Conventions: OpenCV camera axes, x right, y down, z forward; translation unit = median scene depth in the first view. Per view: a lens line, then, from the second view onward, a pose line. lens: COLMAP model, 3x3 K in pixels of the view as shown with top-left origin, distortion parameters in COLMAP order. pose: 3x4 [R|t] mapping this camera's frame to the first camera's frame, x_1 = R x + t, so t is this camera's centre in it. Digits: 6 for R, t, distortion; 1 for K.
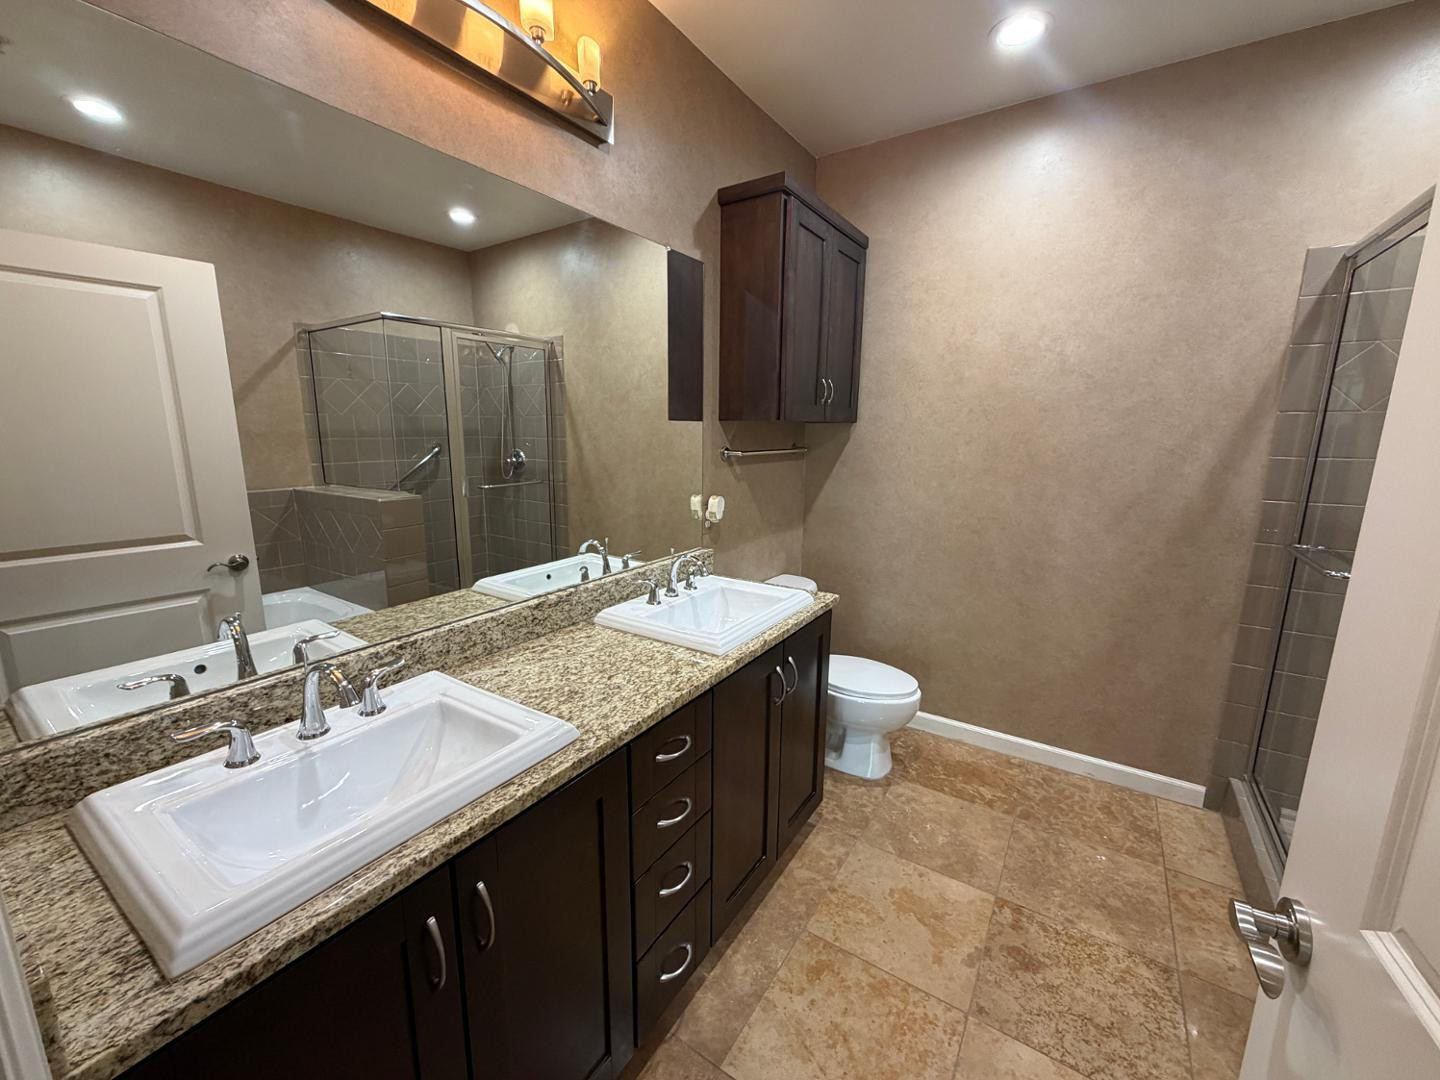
lens RADIAL K [[573.6, 0, 715.1], [0, 573.6, 536.1], [0, 0, 1]] dist [-0.000131, 0.000050]
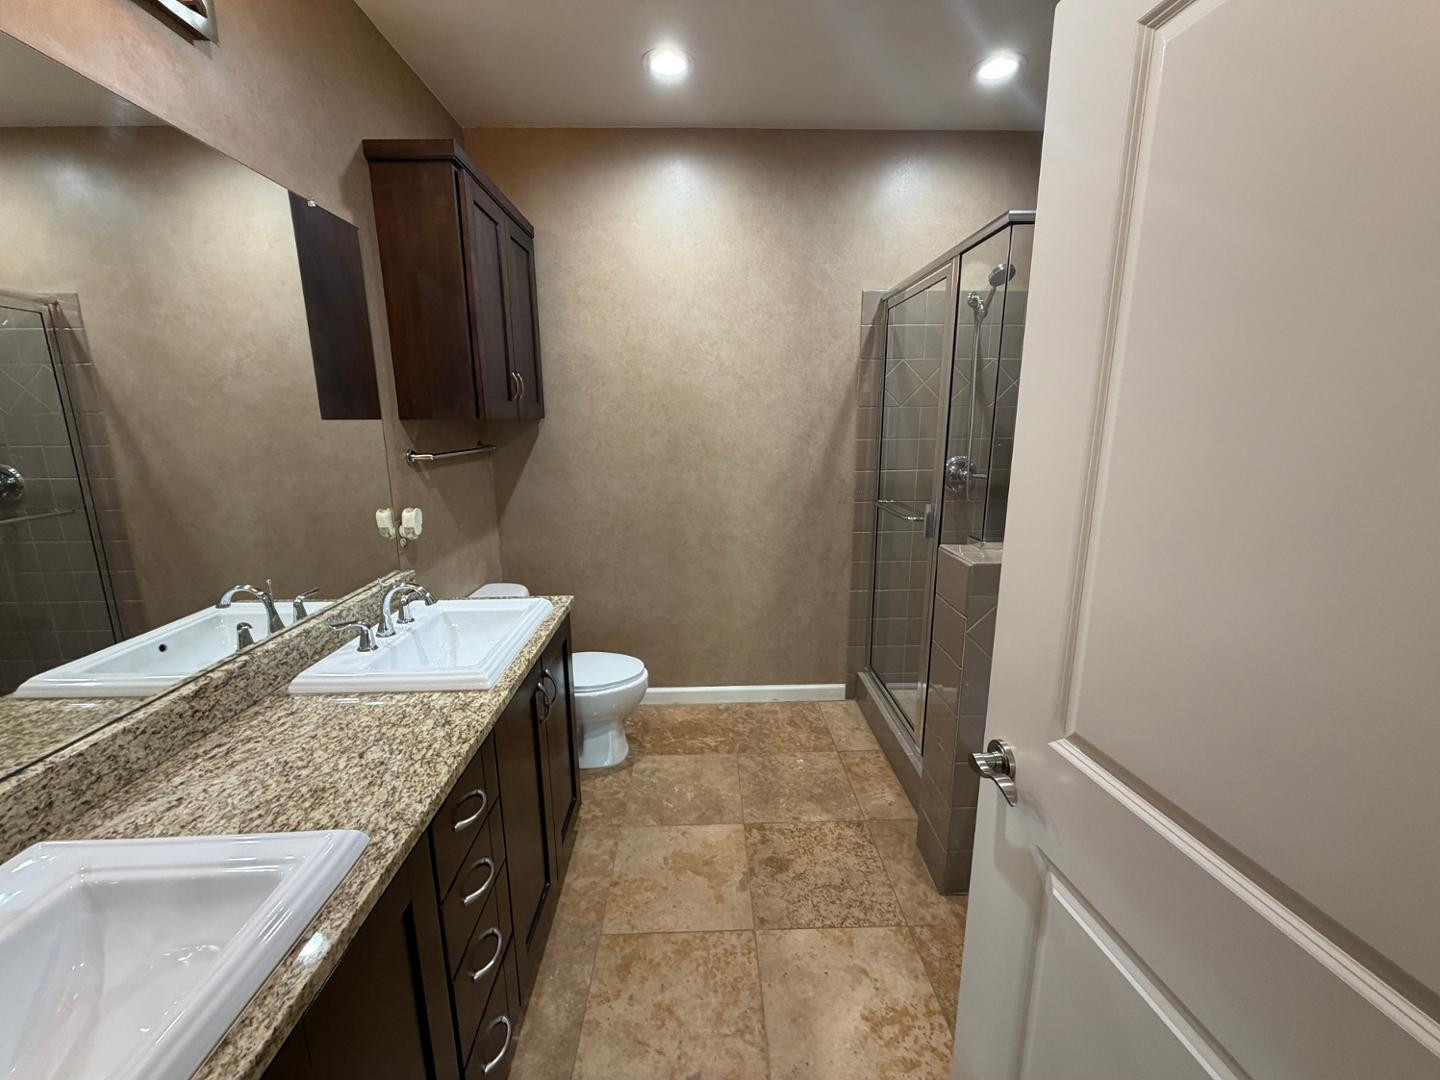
lens RADIAL K [[573.6, 0, 713.1], [0, 573.6, 537.1], [0, 0, 1]] dist [-0.000131, 0.000050]
pose [[0.820006, -0.132006, 0.556924, -0.125624], [0.120678, 0.991041, 0.057220, -0.025105], [-0.559488, 0.020288, 0.828590, 0.047710]]
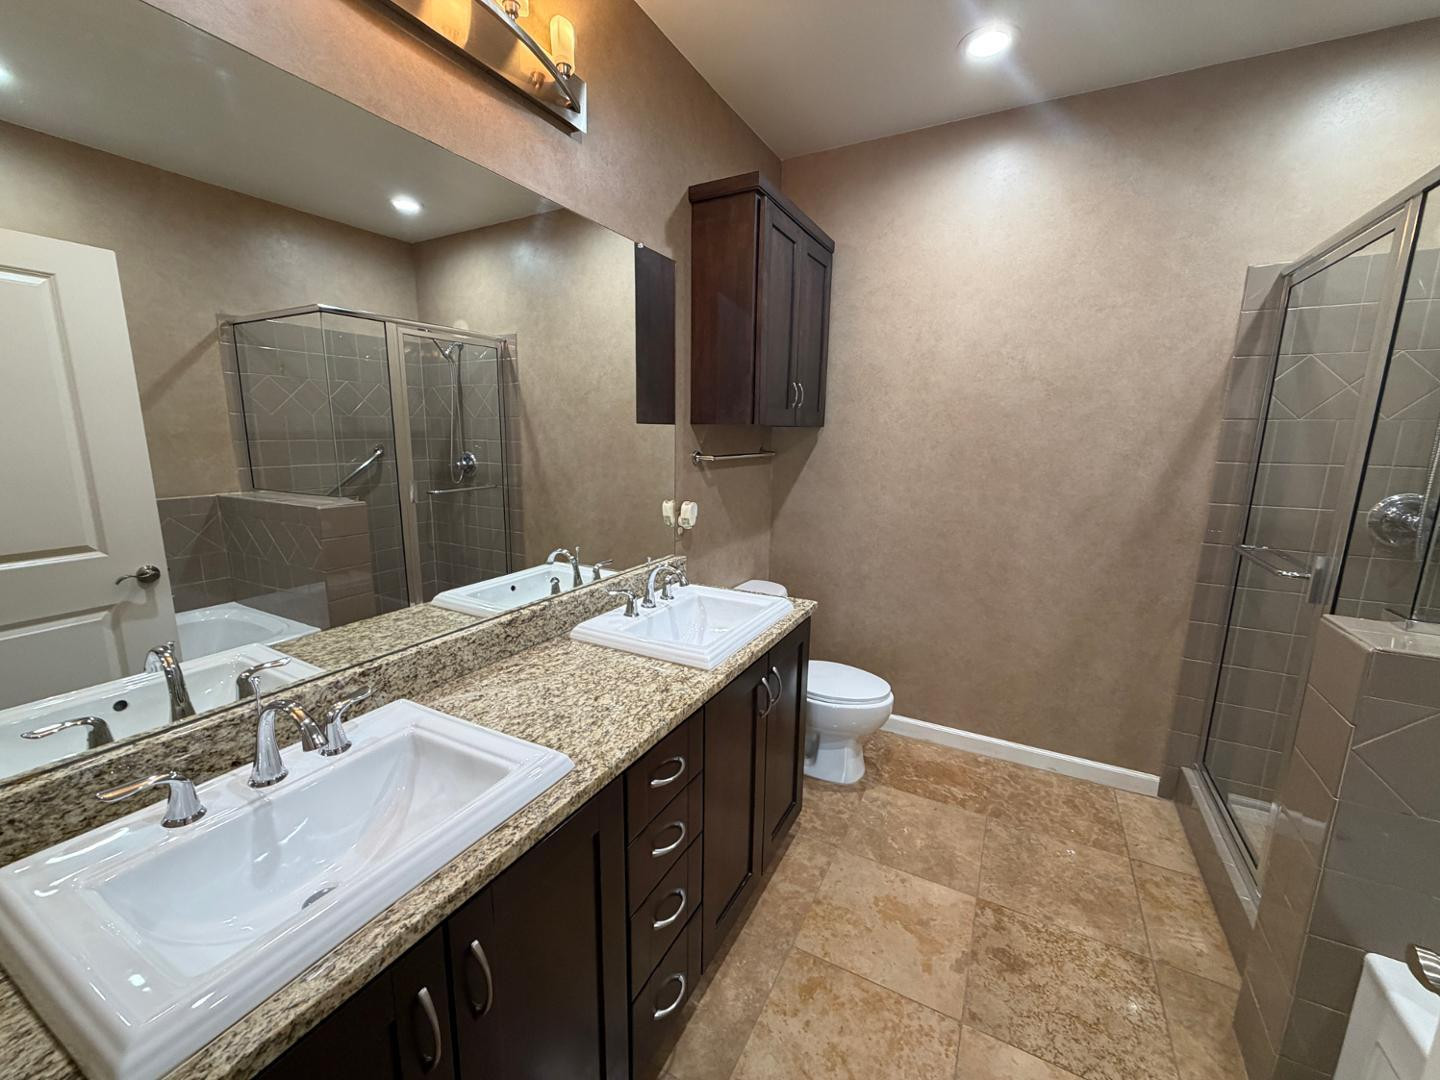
lens RADIAL K [[573.6, 0, 715.2], [0, 573.6, 536.5], [0, 0, 1]] dist [-0.000131, 0.000050]
pose [[0.995870, -0.011225, 0.090096, -0.048183], [0.011447, 0.999933, -0.001957, -0.009562], [-0.090067, 0.002980, 0.995931, 0.031933]]
